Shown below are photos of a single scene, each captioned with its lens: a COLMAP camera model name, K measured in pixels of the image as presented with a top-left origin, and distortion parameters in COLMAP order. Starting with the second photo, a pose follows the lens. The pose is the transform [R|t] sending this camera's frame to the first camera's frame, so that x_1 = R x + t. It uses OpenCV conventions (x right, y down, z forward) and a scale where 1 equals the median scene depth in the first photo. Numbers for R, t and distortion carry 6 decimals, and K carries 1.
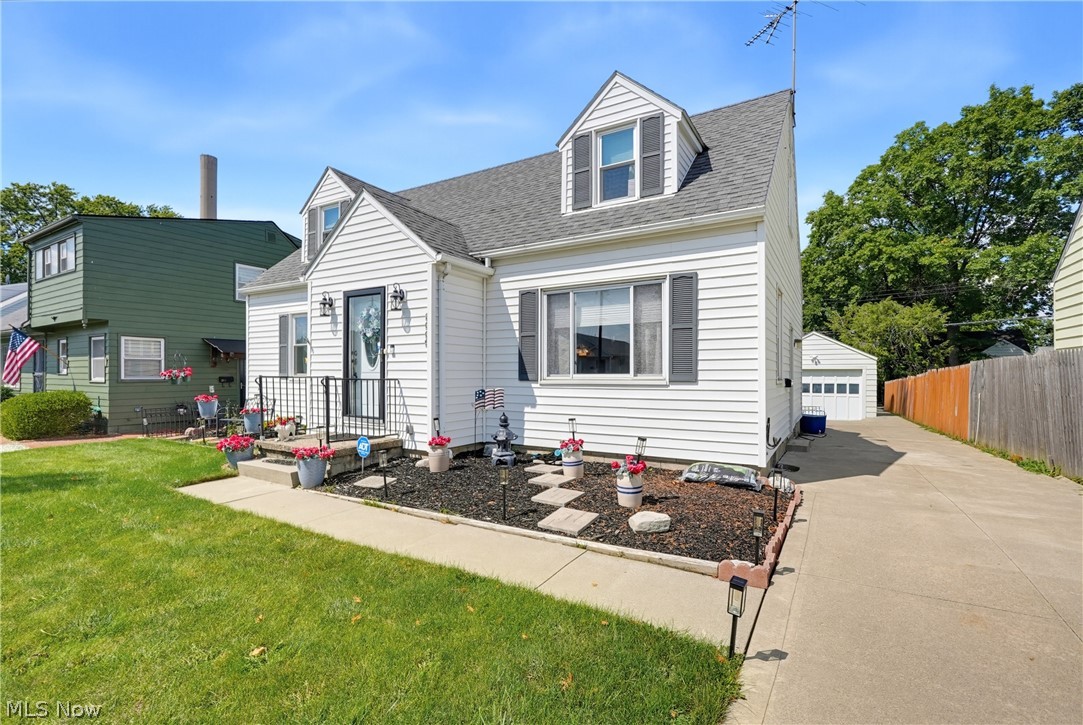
lens RADIAL K [[490.9, 0, 539.1], [0, 490.9, 369.8], [0, 0, 1]] dist [-0.011685, -0.000293]
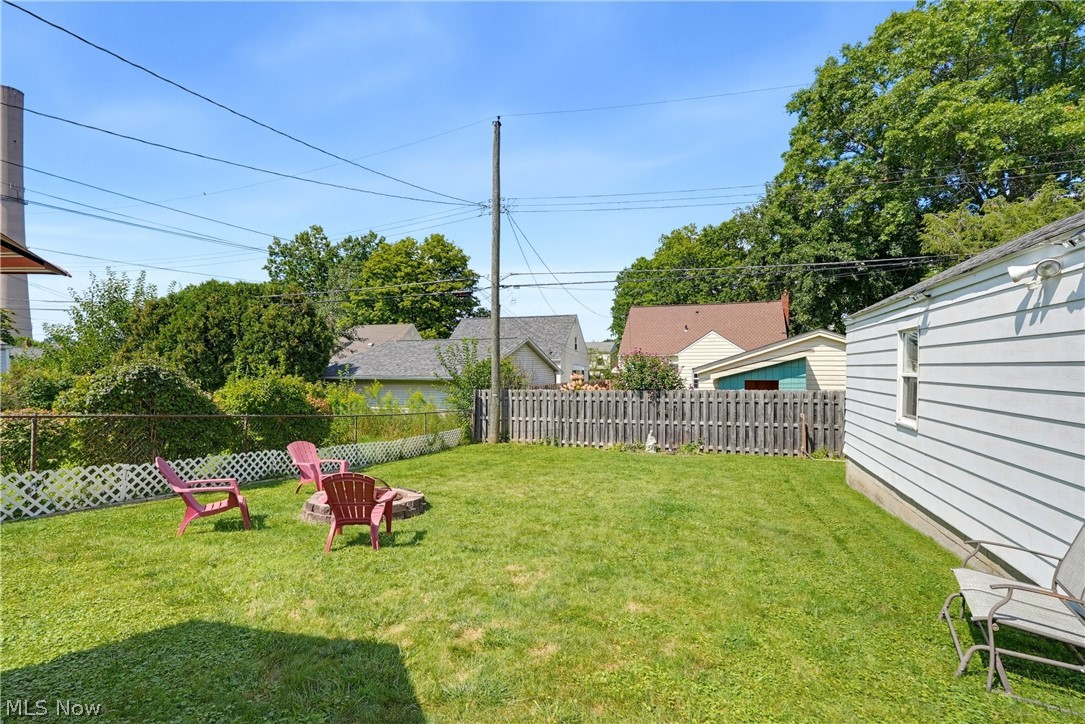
lens RADIAL K [[491.8, 0, 546.2], [0, 491.8, 362.6], [0, 0, 1]] dist [-0.011685, -0.000293]
pose [[0.980728, -0.002098, 0.195366, 0.177508], [0.002917, 0.999988, -0.003903, 0.012451], [-0.195356, 0.004398, 0.980723, 0.614902]]
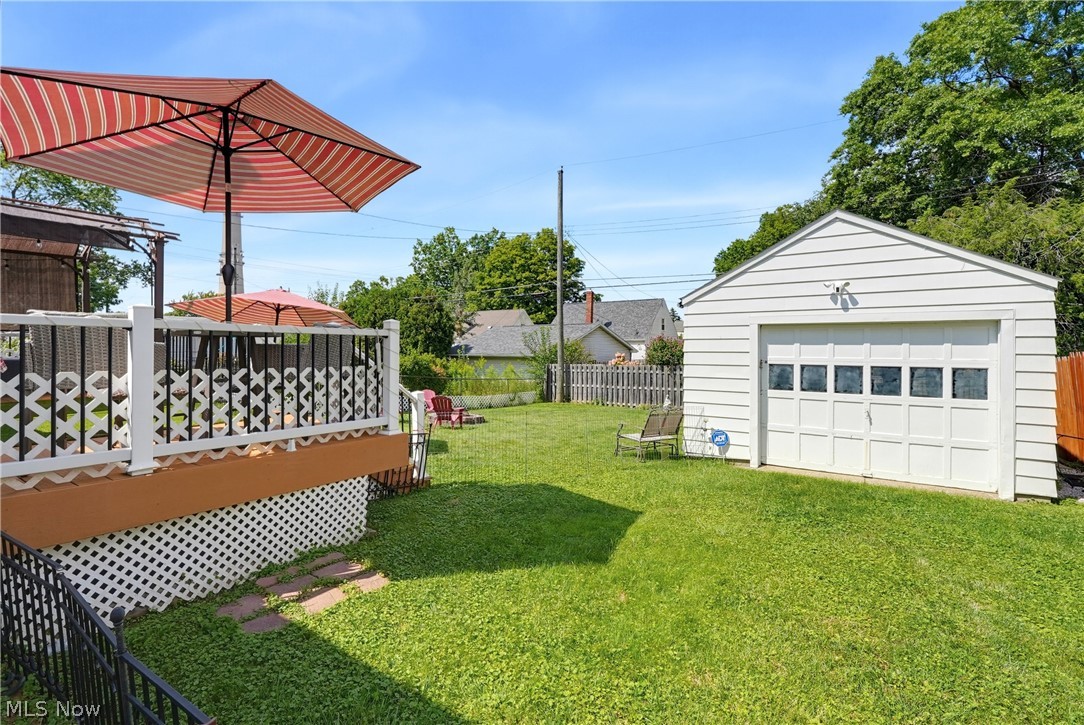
lens RADIAL K [[491.3, 0, 539.4], [0, 491.3, 340.1], [0, 0, 1]] dist [-0.011685, -0.000293]
pose [[0.997534, -0.006161, -0.069909, 0.245011], [0.005877, 0.999974, -0.004260, 0.006821], [0.069933, 0.003839, 0.997544, 0.418568]]
